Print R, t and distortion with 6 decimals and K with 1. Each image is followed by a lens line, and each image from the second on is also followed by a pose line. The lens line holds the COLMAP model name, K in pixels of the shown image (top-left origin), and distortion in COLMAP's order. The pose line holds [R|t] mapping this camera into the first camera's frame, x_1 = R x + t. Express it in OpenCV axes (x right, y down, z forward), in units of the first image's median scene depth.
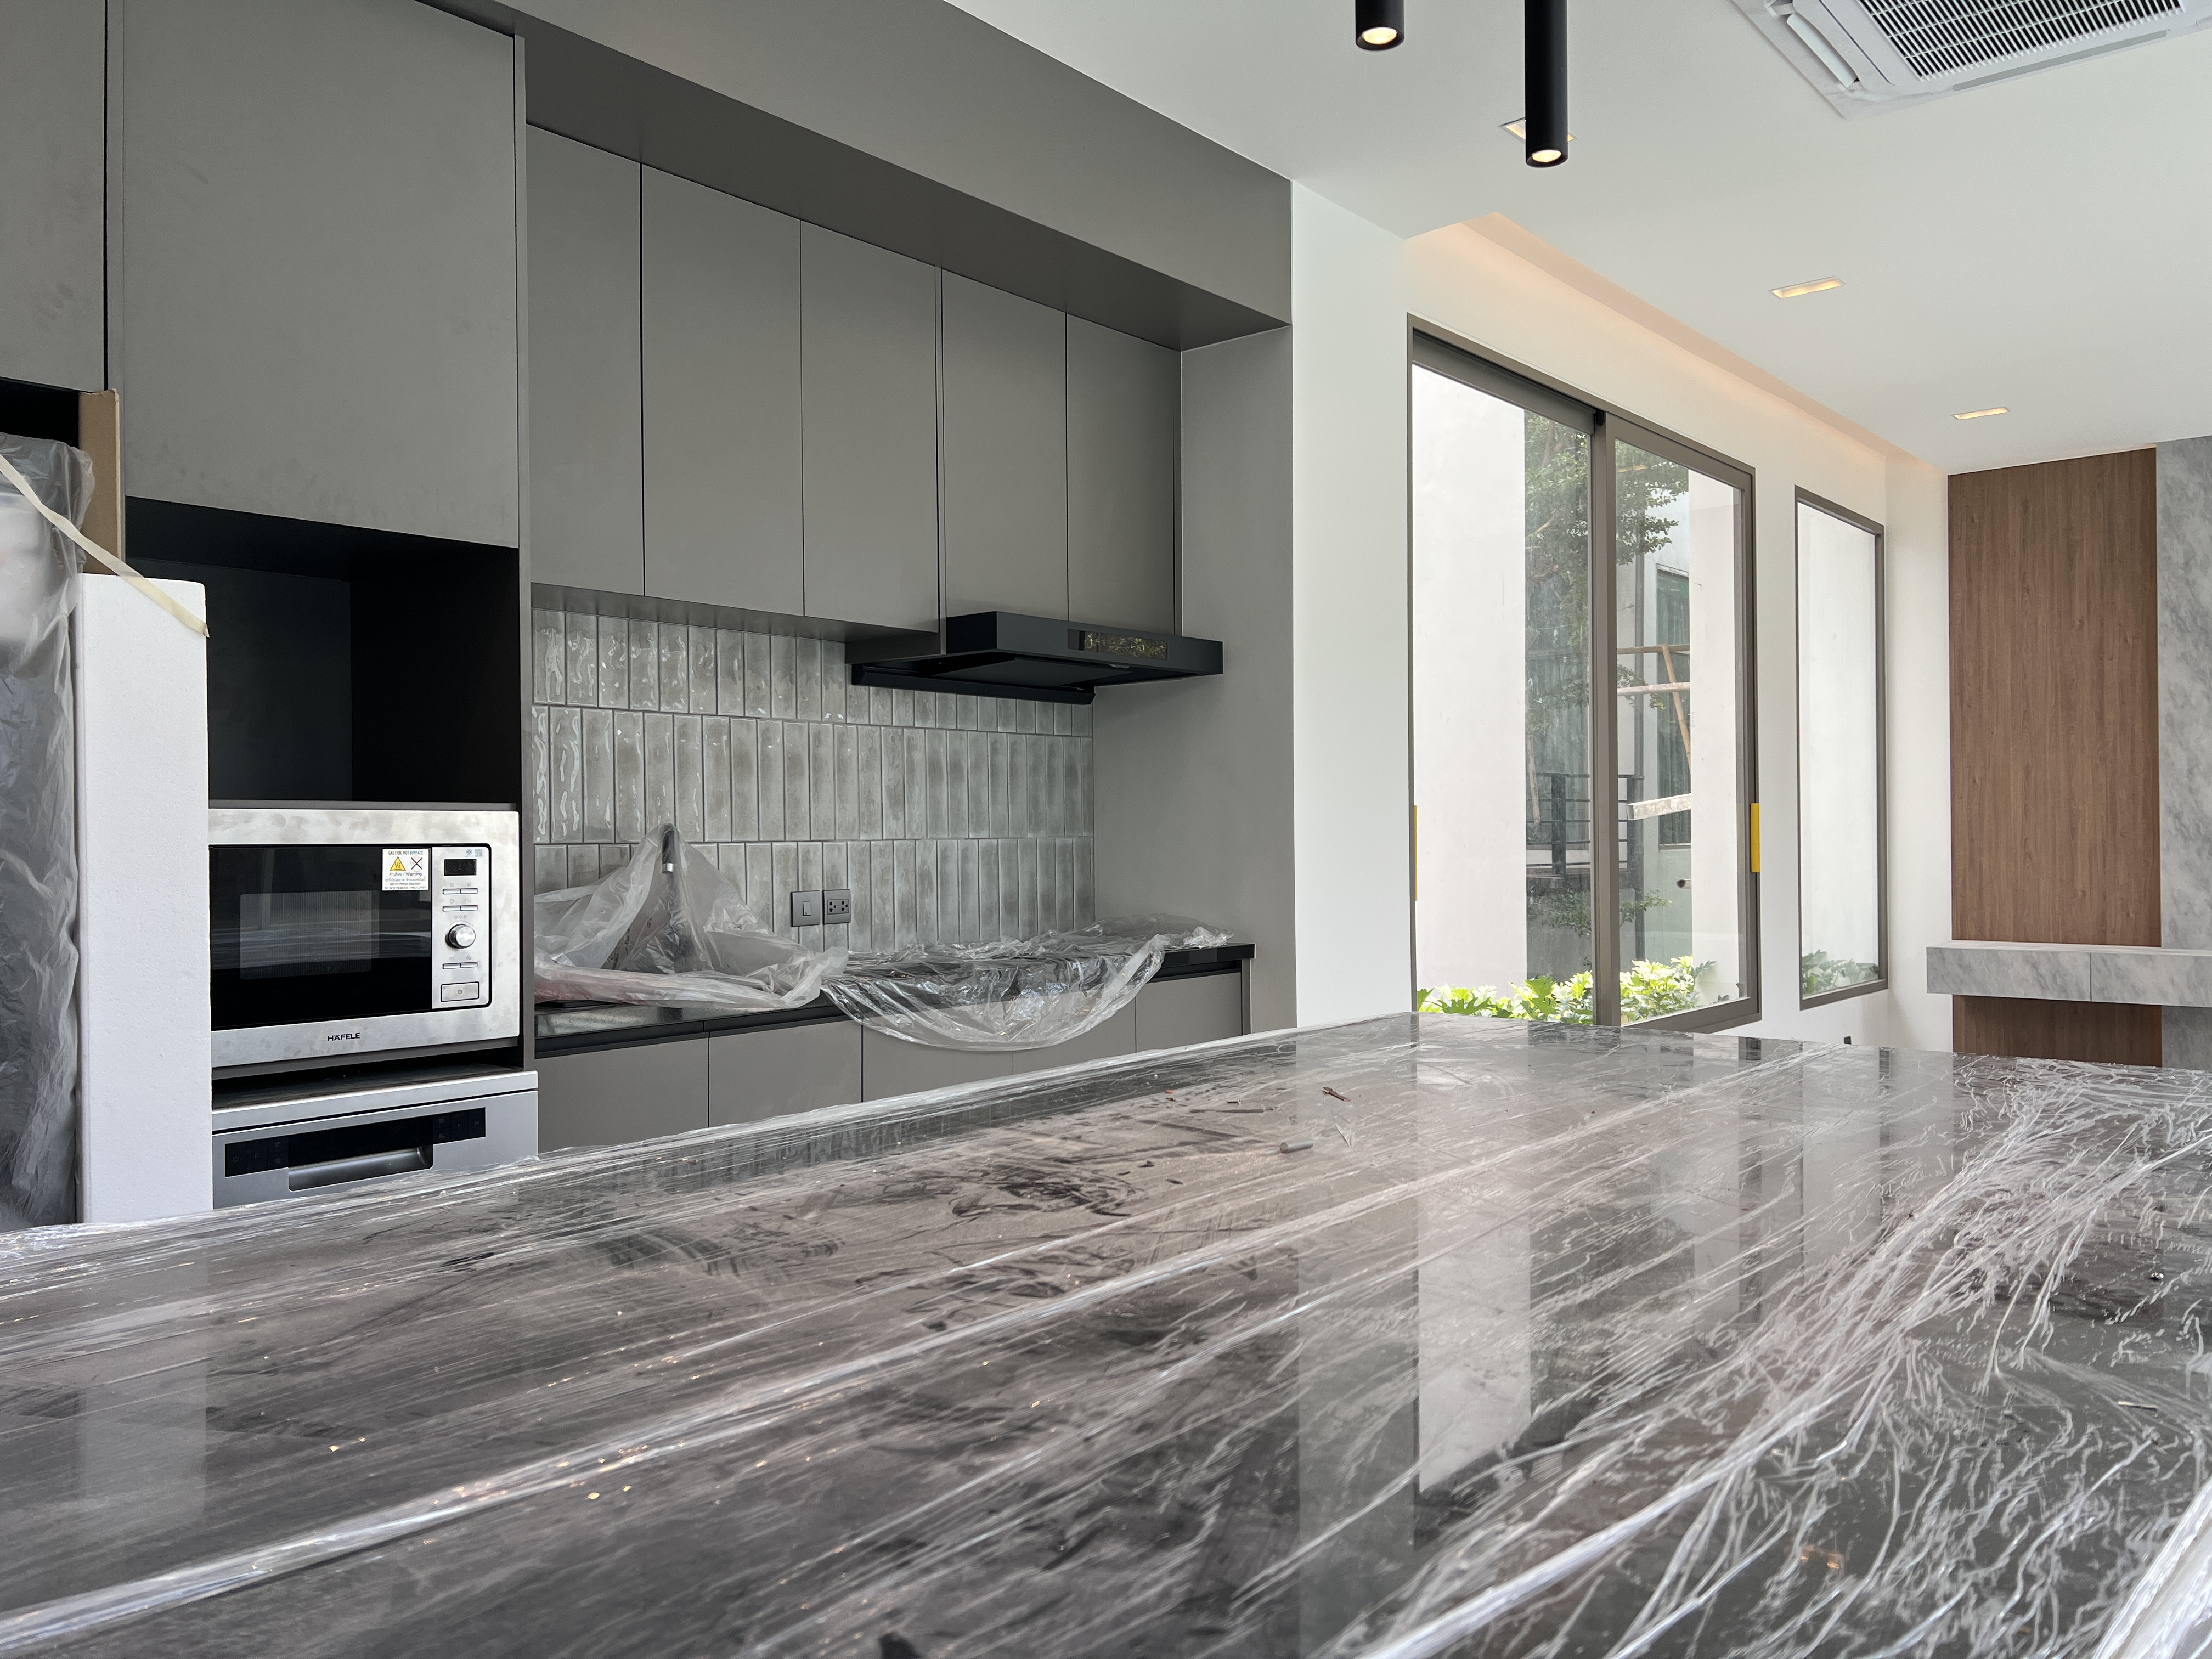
lens RADIAL K [[1665.1, 0, 1111.2], [0, 1665.1, 844.7], [0, 0, 1]] dist [0.061081, -0.061953]
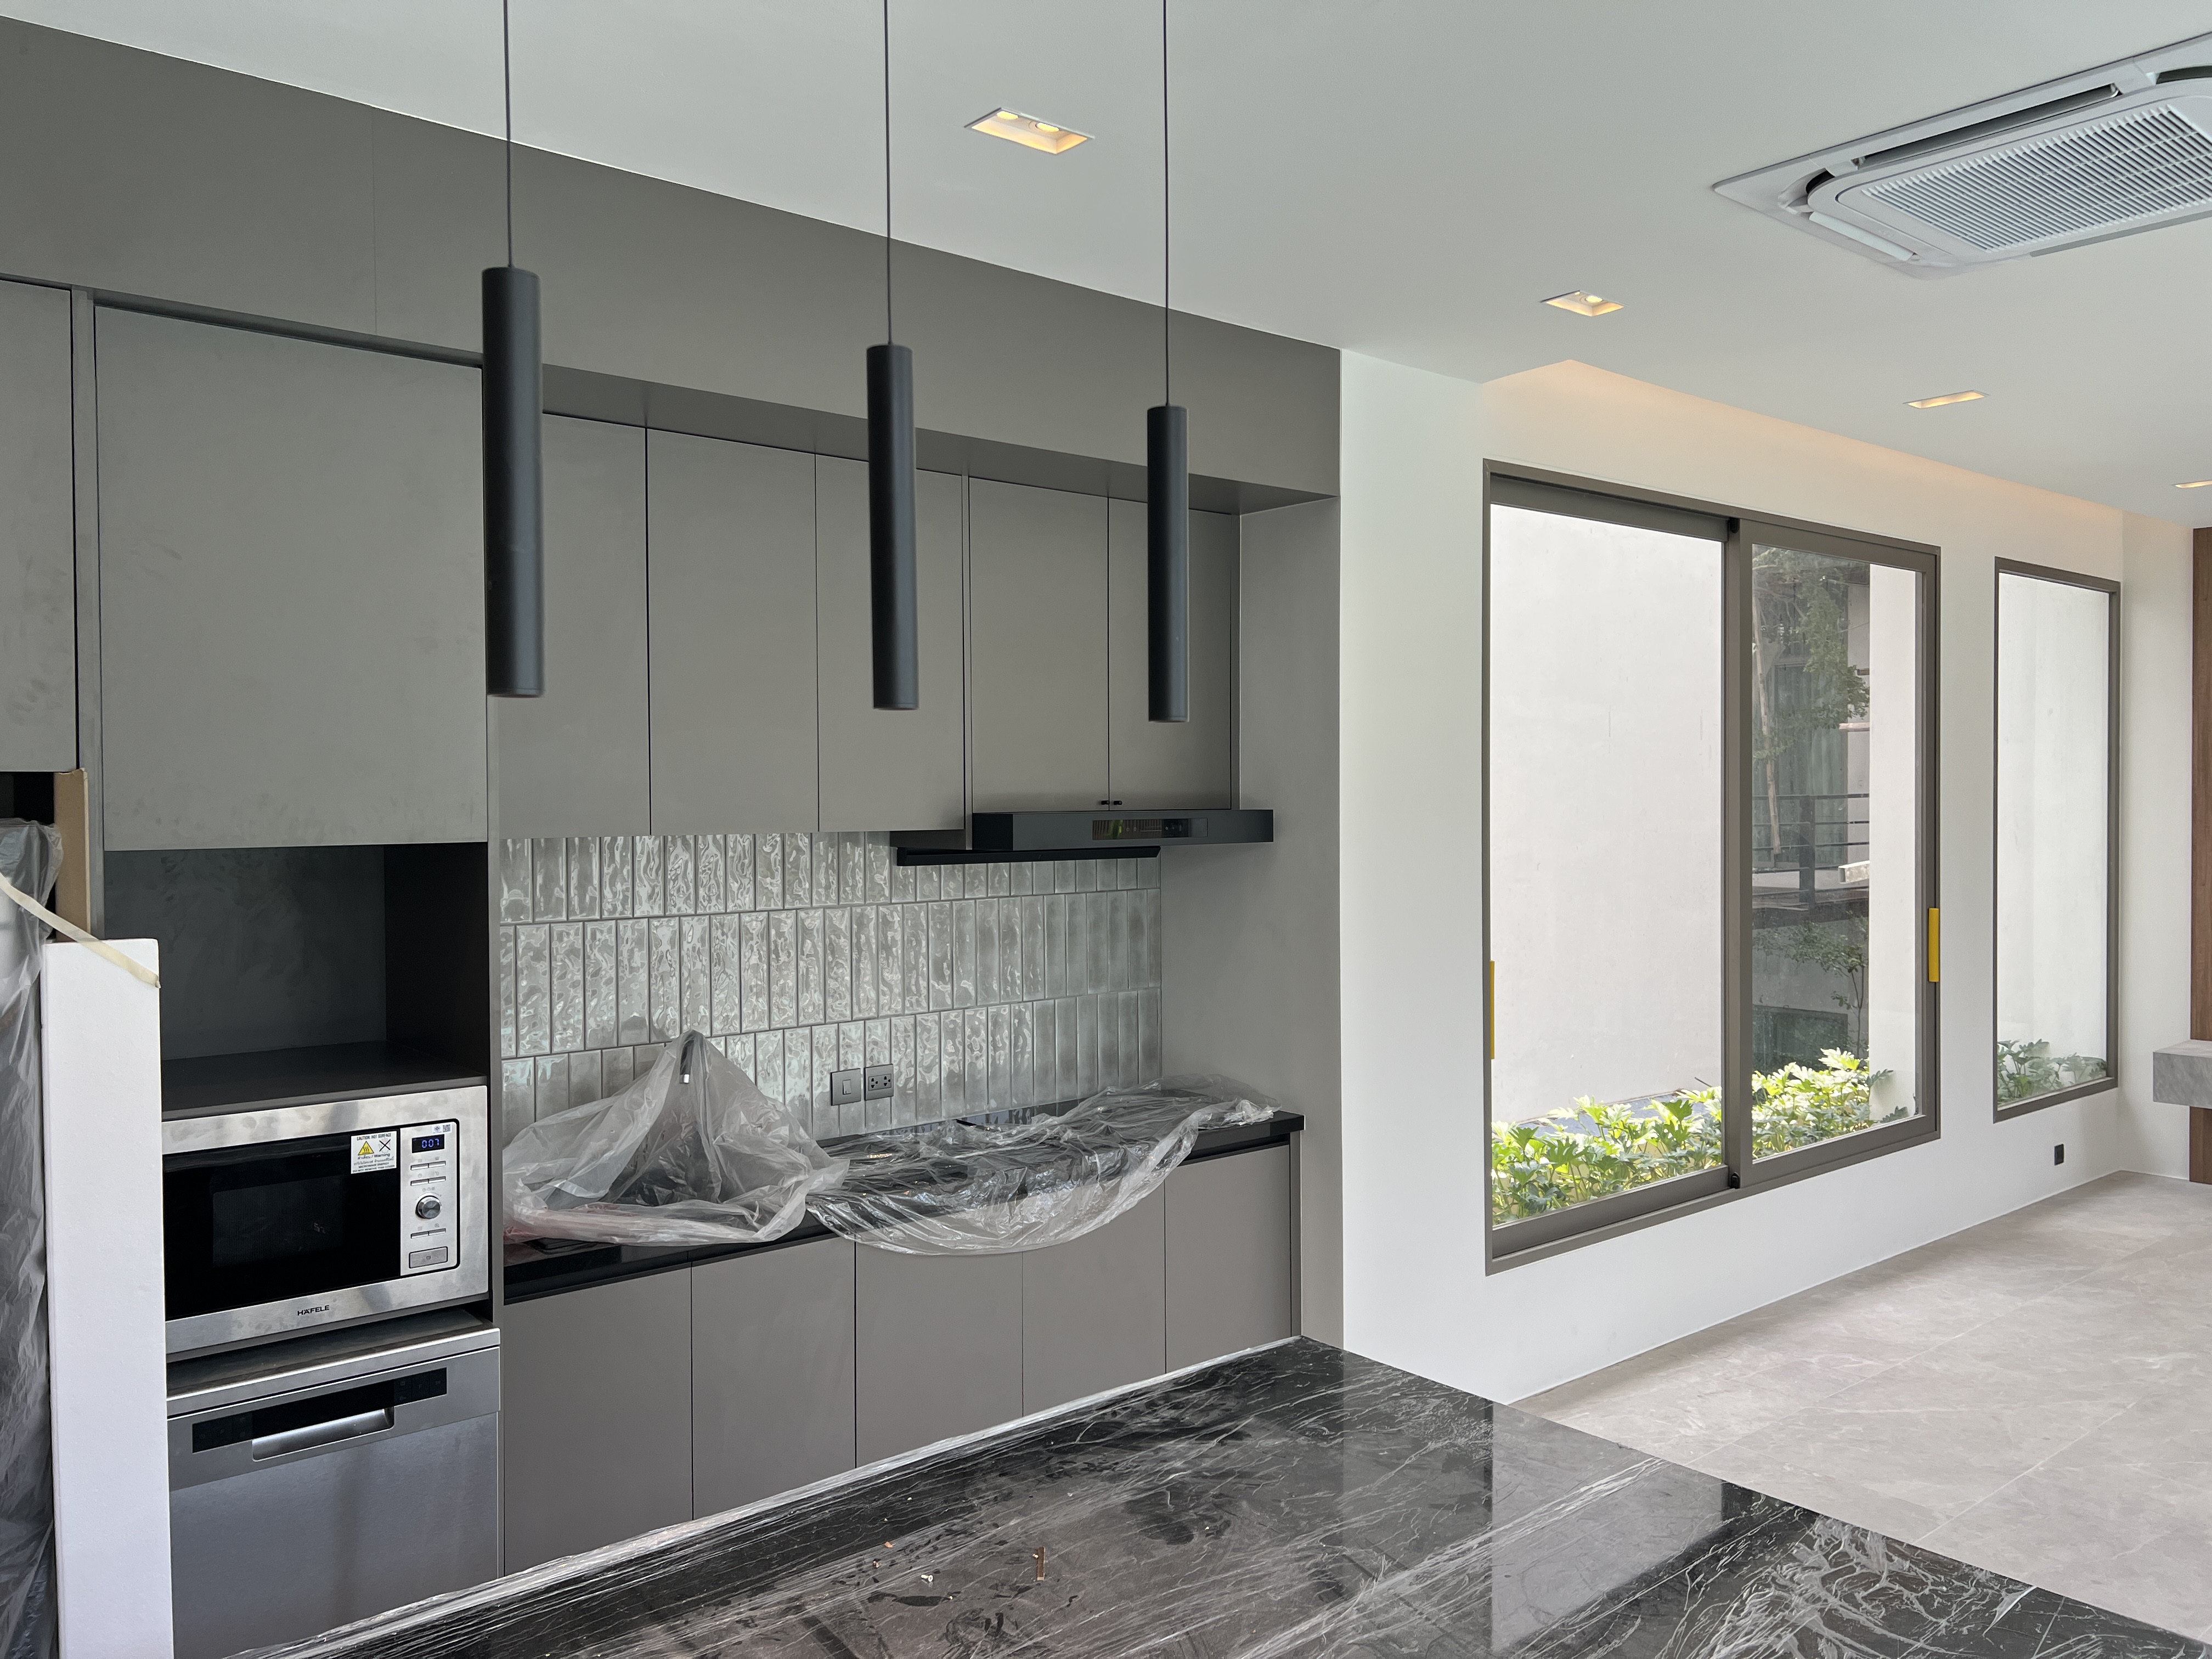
lens RADIAL K [[1673.9, 0, 1113.9], [0, 1673.9, 828.8], [0, 0, 1]] dist [0.068613, -0.077983]
pose [[0.986010, 0.009200, -0.166431, 0.178409], [-0.005835, 0.999769, 0.020691, -0.167520], [0.166583, -0.019431, 0.985836, 0.000473]]
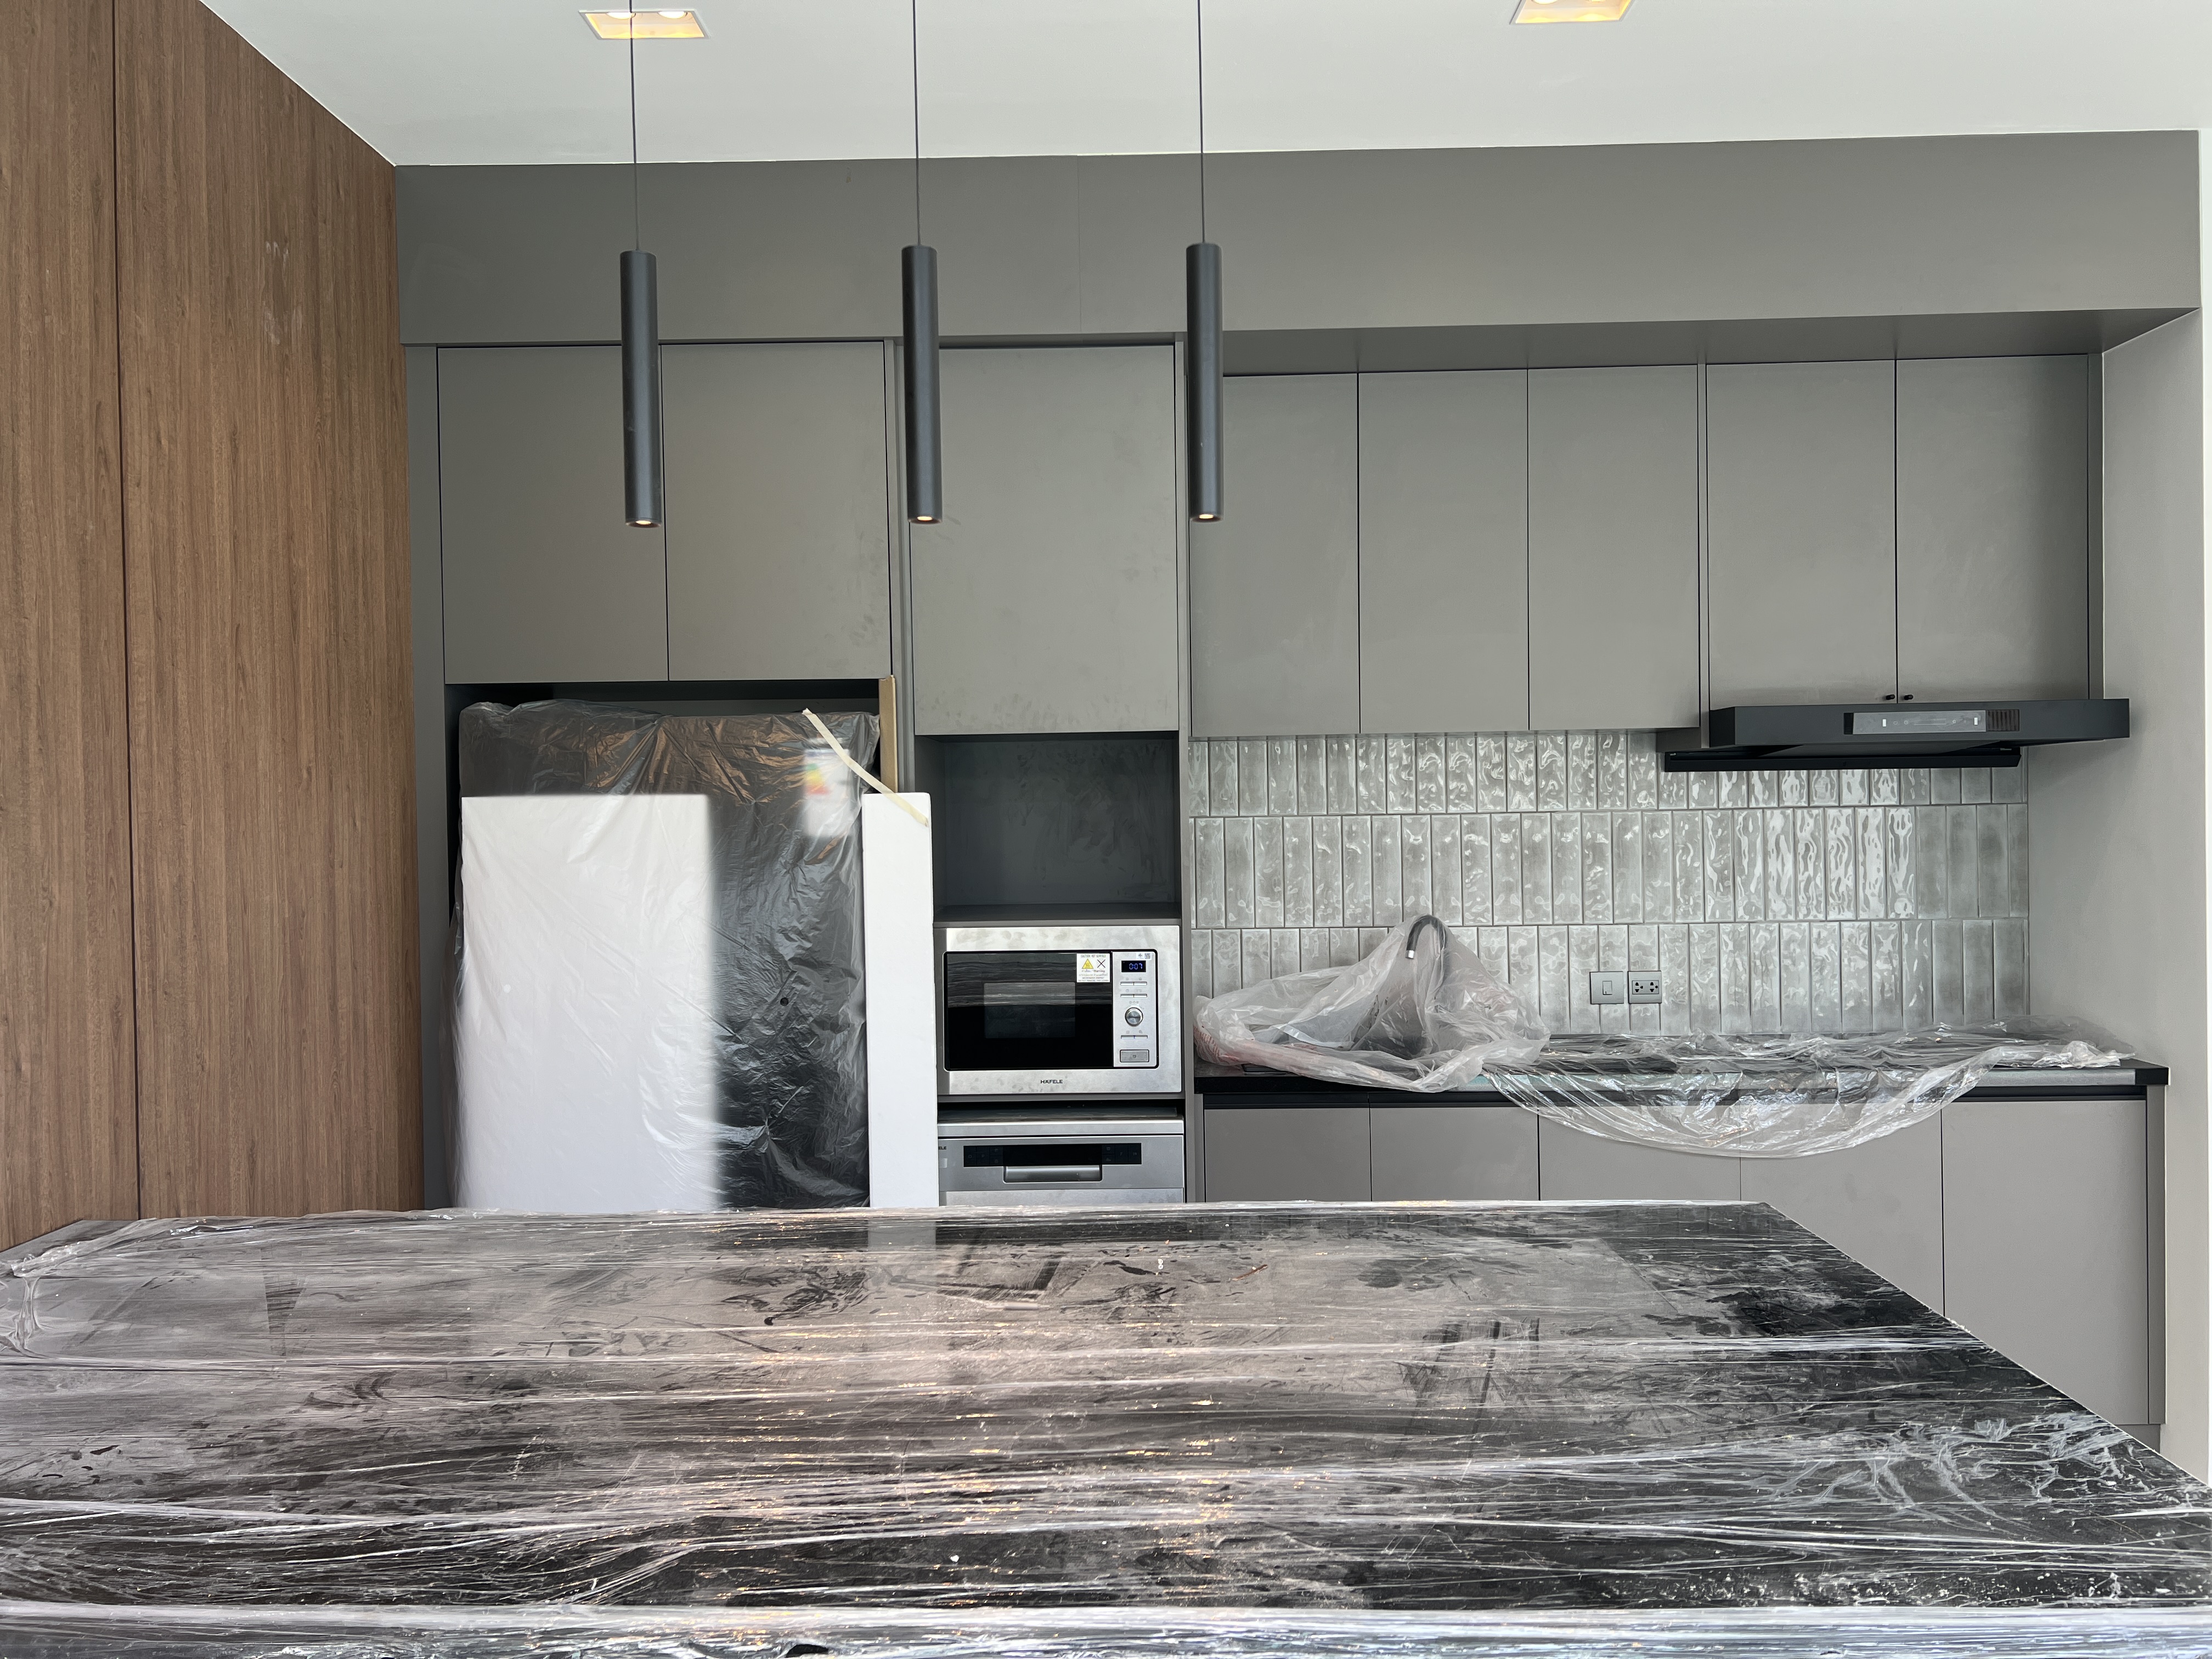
lens RADIAL K [[1673.9, 0, 1113.9], [0, 1673.9, 828.8], [0, 0, 1]] dist [0.068613, -0.077983]
pose [[0.631988, 0.010940, -0.774901, 0.519796], [0.005716, 0.999807, 0.018777, -0.097825], [0.774957, -0.016296, 0.631804, 0.093616]]
